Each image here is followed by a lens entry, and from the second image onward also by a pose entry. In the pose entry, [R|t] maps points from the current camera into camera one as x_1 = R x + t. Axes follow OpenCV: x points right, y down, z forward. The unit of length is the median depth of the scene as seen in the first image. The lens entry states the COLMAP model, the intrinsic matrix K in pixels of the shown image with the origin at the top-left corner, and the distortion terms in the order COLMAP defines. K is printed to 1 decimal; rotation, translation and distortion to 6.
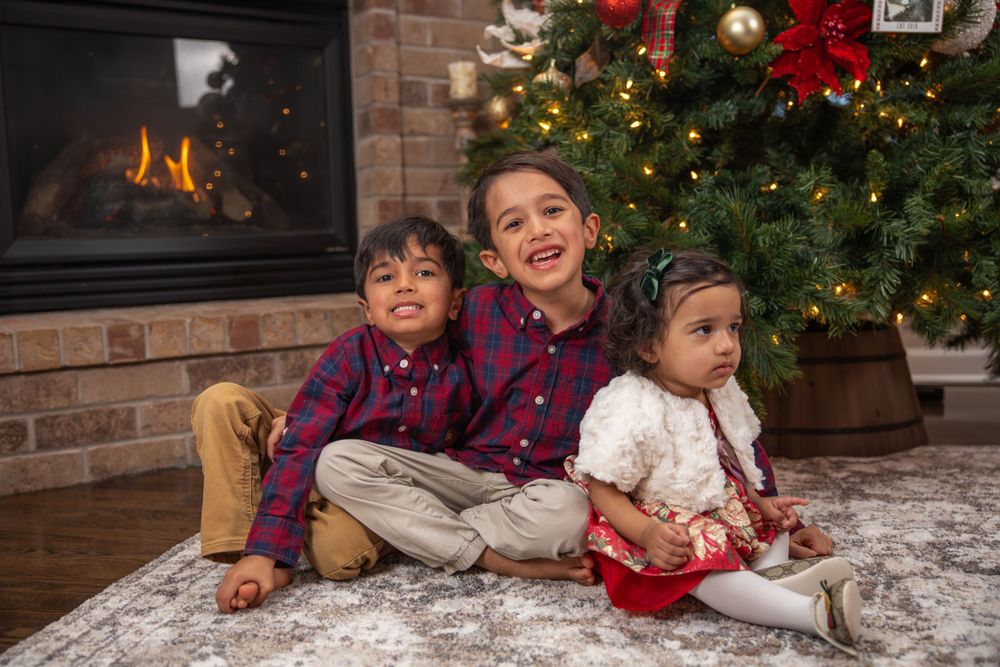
lens RADIAL K [[1067.0, 0, 500.0], [0, 1067.0, 333.5], [0, 0, 1]] dist [0.028611, 0.145089]
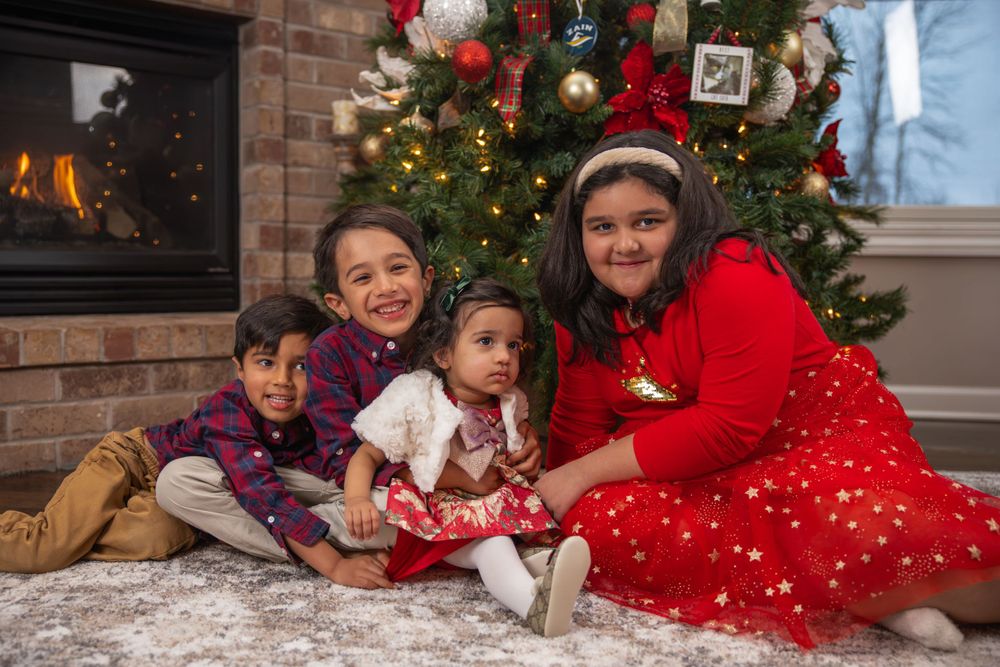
lens RADIAL K [[1067.0, 0, 500.0], [0, 1067.0, 333.5], [0, 0, 1]] dist [0.028611, 0.145089]
pose [[0.995460, 0.037992, 0.087267, 0.050985], [-0.035277, 0.998851, -0.032445, 0.012082], [-0.088399, 0.029219, 0.995656, -0.106902]]
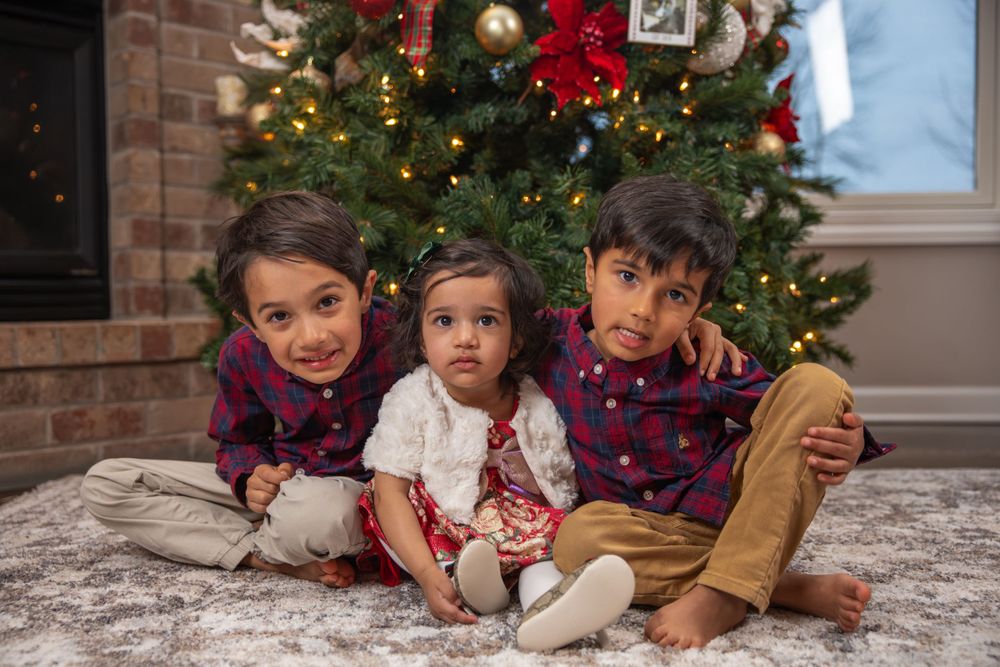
lens RADIAL K [[1085.7, 0, 500.0], [0, 1085.7, 333.5], [0, 0, 1]] dist [0.075910, 0.007714]
pose [[0.986563, 0.019872, 0.162167, 0.068794], [-0.007262, 0.996928, -0.077981, 0.064874], [-0.163218, 0.075755, 0.983677, 0.051180]]
